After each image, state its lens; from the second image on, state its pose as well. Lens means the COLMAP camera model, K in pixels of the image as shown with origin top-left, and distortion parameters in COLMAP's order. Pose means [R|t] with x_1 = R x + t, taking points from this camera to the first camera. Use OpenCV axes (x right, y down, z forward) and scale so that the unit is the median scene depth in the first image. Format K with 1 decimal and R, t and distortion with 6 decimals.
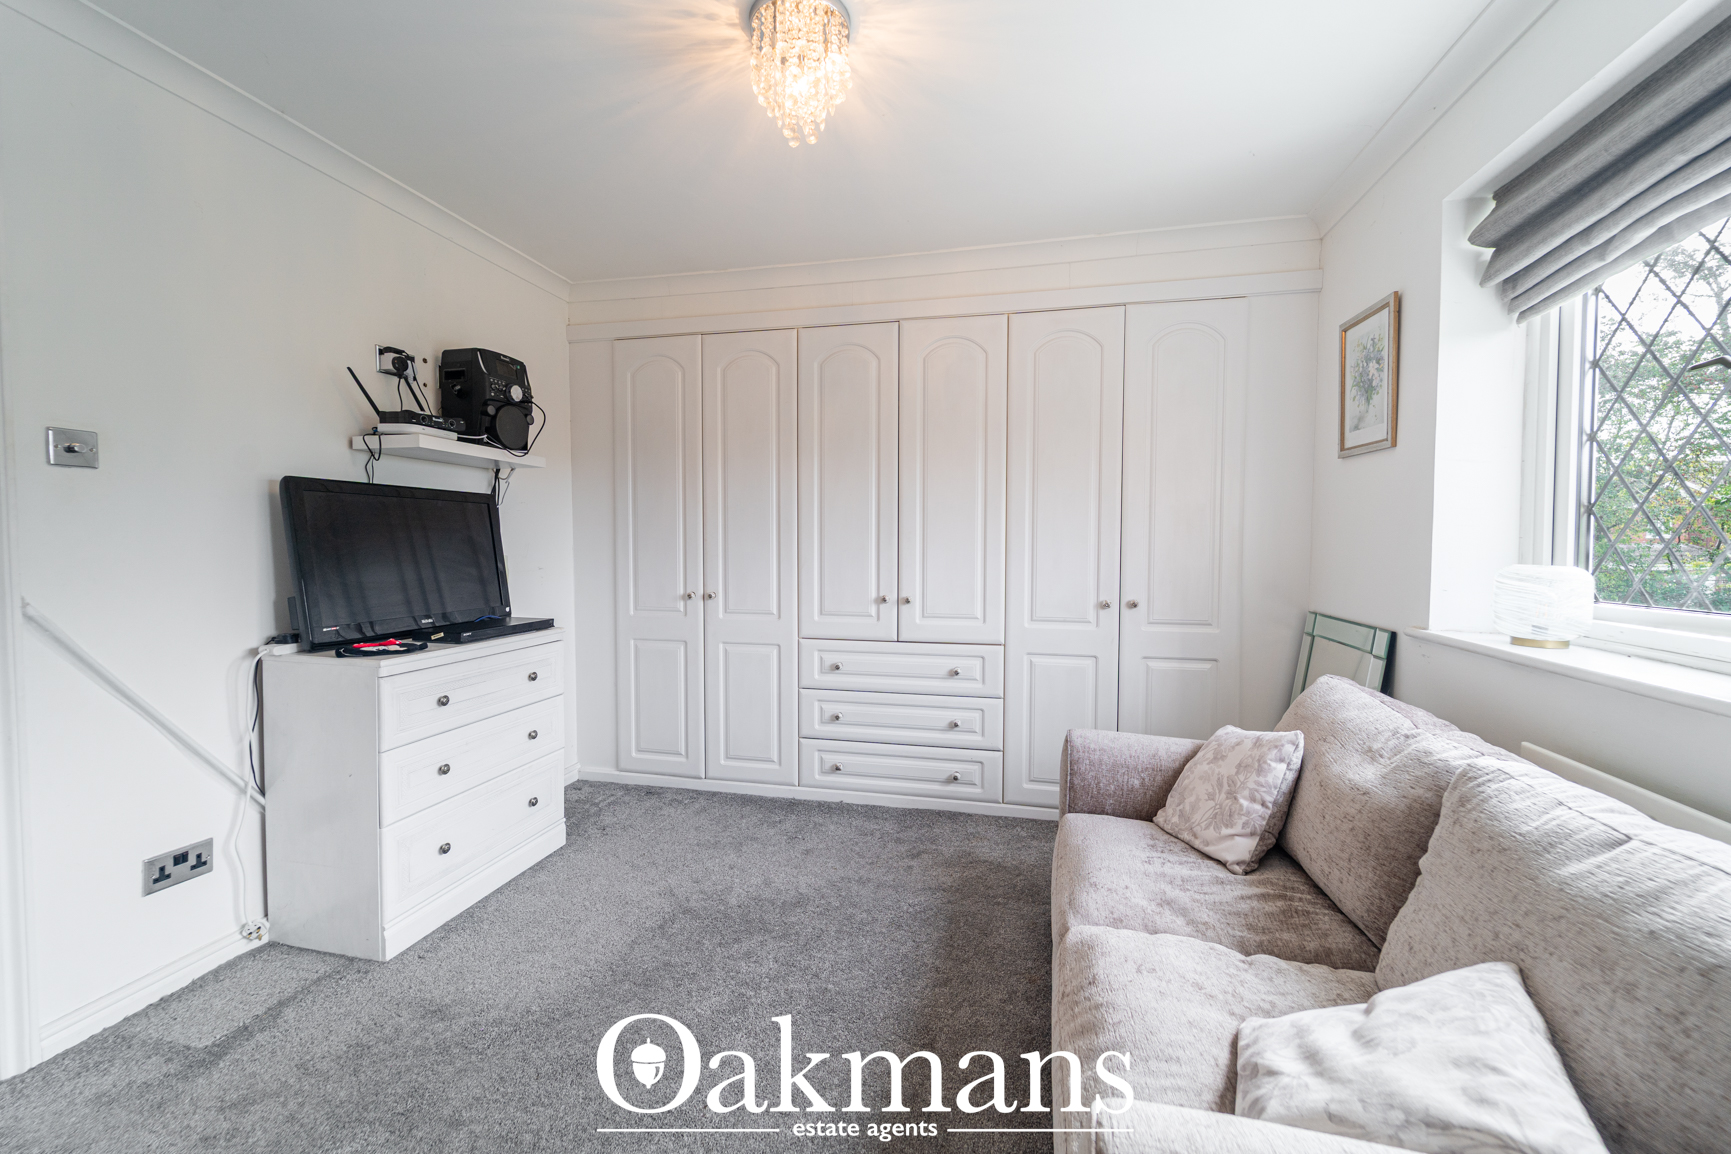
lens RADIAL K [[694.3, 0, 863.5], [0, 694.3, 567.9], [0, 0, 1]] dist [-0.000182, -0.000864]
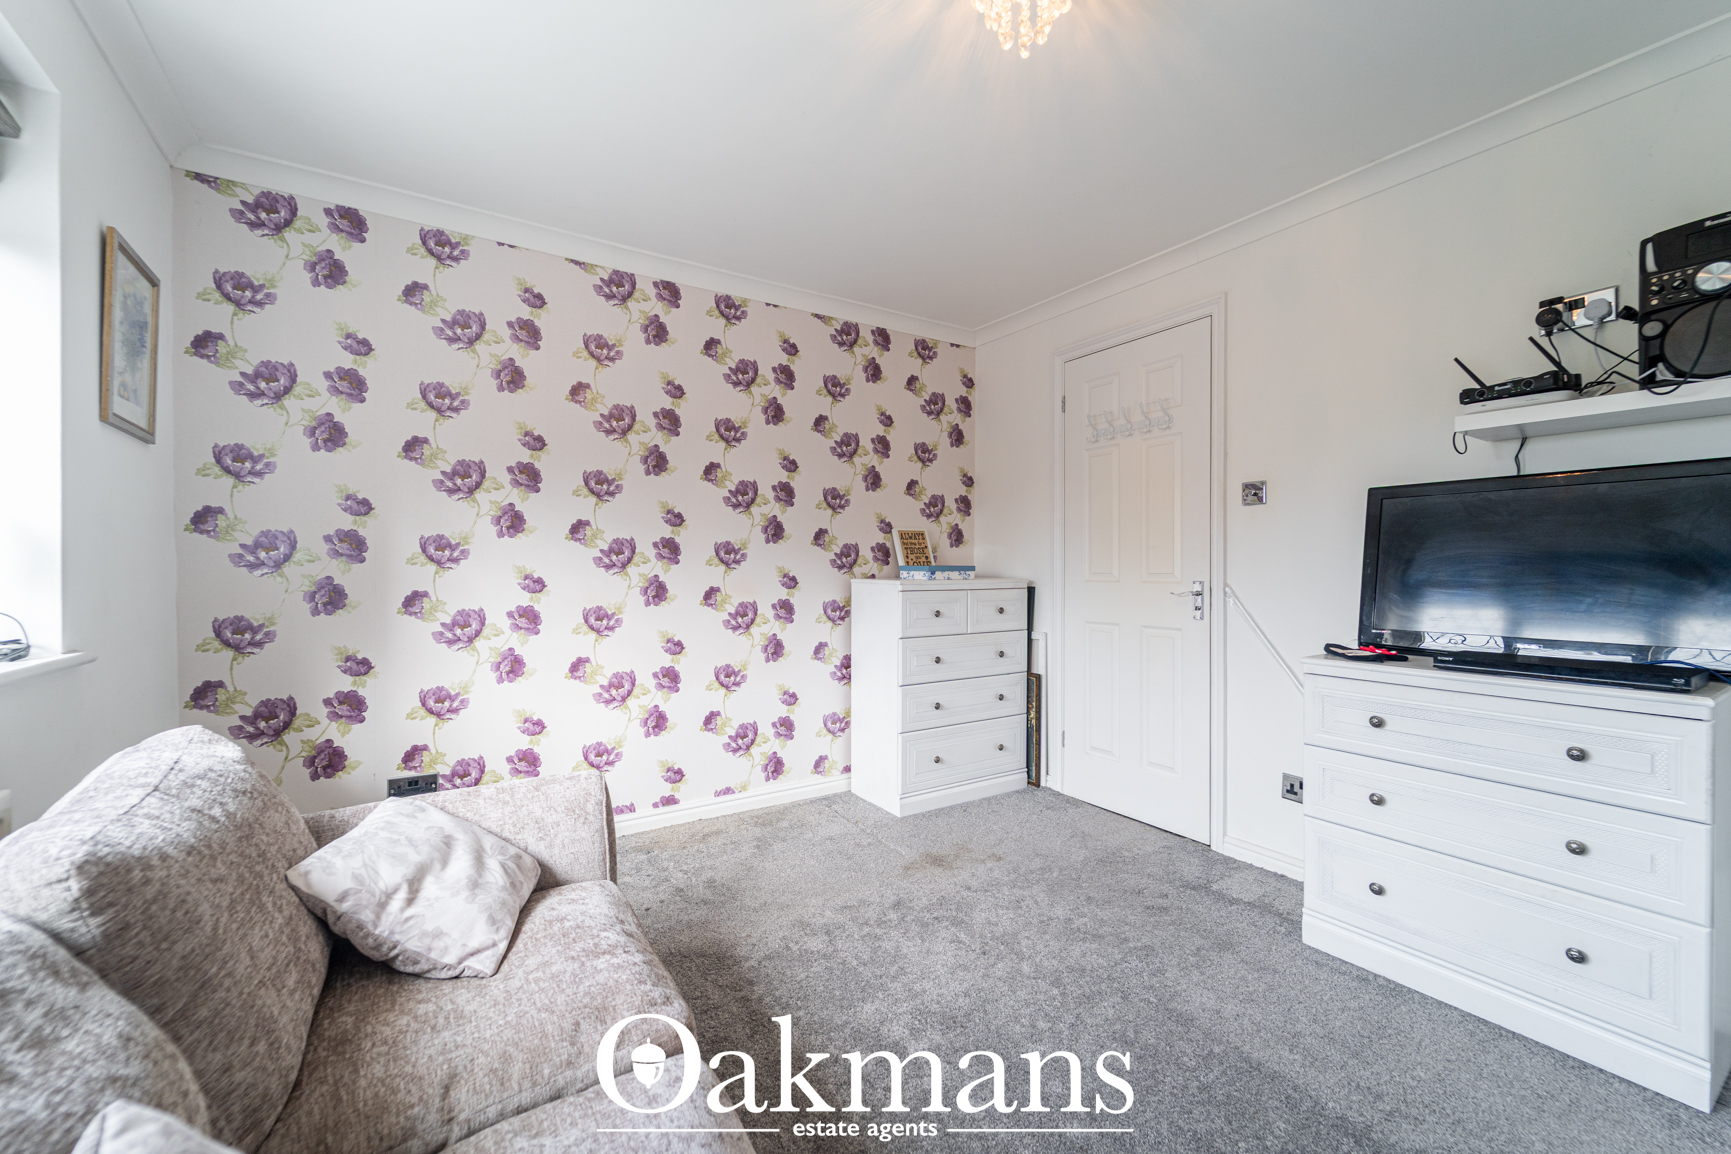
lens RADIAL K [[694.3, 0, 863.5], [0, 694.3, 567.9], [0, 0, 1]] dist [-0.000182, -0.000864]
pose [[-0.697665, 0.001419, -0.716423, 0.417981], [-0.026974, 0.999237, 0.028246, -0.012137], [0.715916, 0.039031, -0.697094, 0.962696]]
